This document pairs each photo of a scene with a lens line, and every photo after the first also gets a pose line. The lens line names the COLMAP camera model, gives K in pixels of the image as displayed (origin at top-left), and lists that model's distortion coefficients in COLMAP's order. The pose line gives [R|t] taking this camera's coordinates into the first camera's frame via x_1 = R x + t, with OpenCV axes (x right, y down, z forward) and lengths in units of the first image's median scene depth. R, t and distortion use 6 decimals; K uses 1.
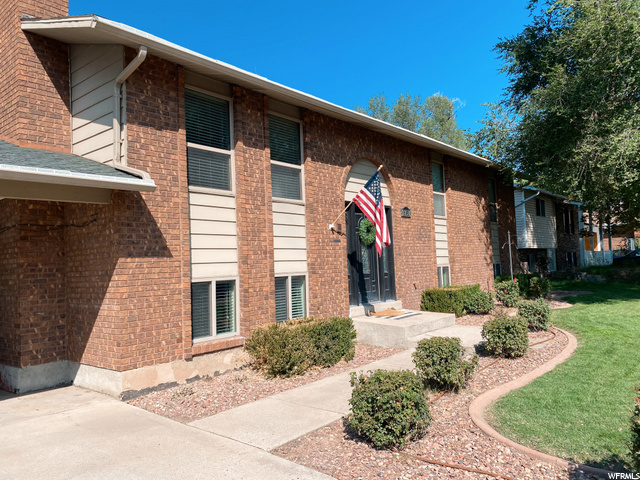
lens RADIAL K [[486.4, 0, 324.4], [0, 486.4, 239.4], [0, 0, 1]] dist [0.005161, 0.000659]
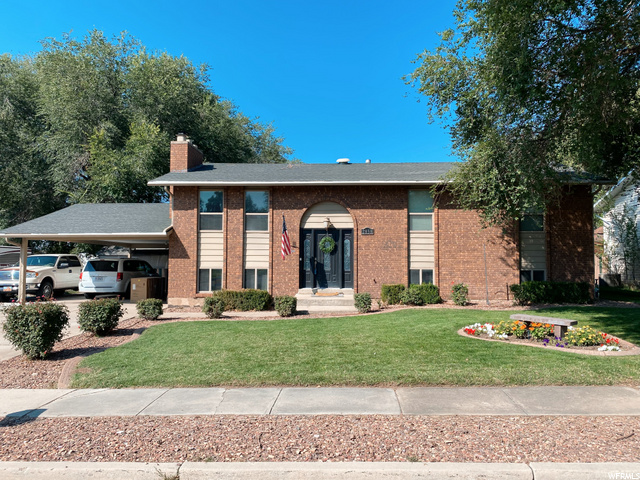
lens RADIAL K [[486.4, 0, 324.4], [0, 486.4, 239.4], [0, 0, 1]] dist [0.005161, 0.000659]
pose [[0.601958, 0.012290, -0.798433, 1.773158], [0.013773, 0.999573, 0.025770, -0.099188], [0.798409, -0.026509, 0.601532, 0.000148]]
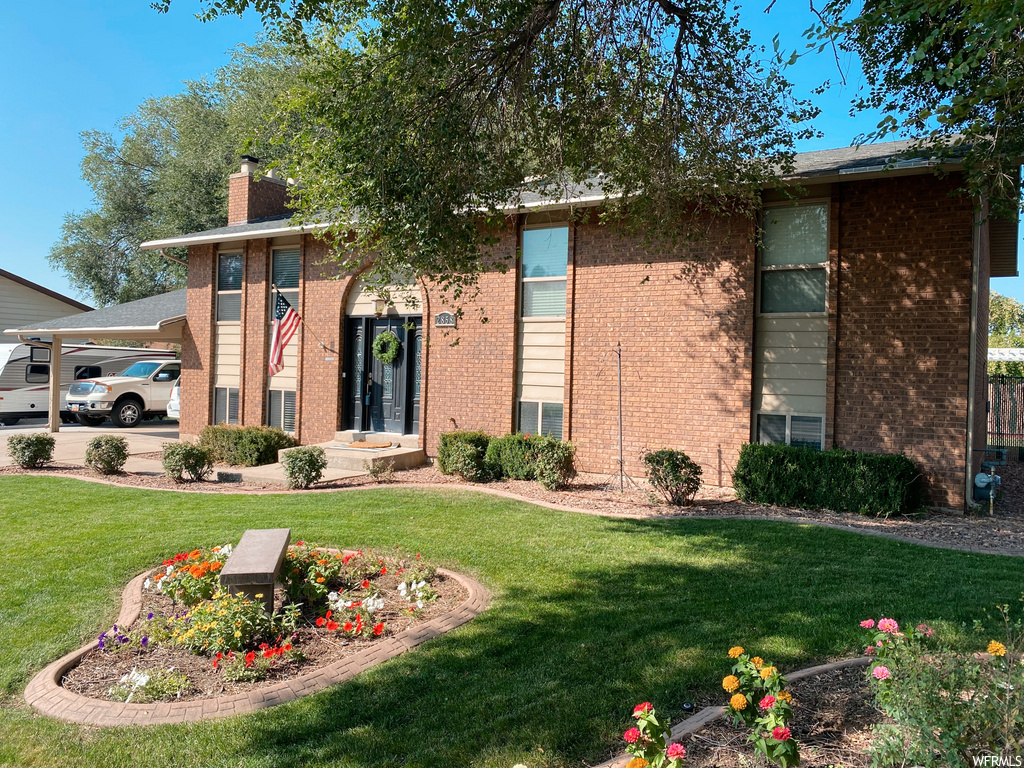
lens RADIAL K [[778.3, 0, 519.1], [0, 778.3, 383.1], [0, 0, 1]] dist [0.005161, 0.000659]
pose [[0.150026, 0.066473, -0.986445, 1.836220], [0.024265, 0.997189, 0.070887, -0.058190], [0.988384, -0.034571, 0.147991, 1.300430]]
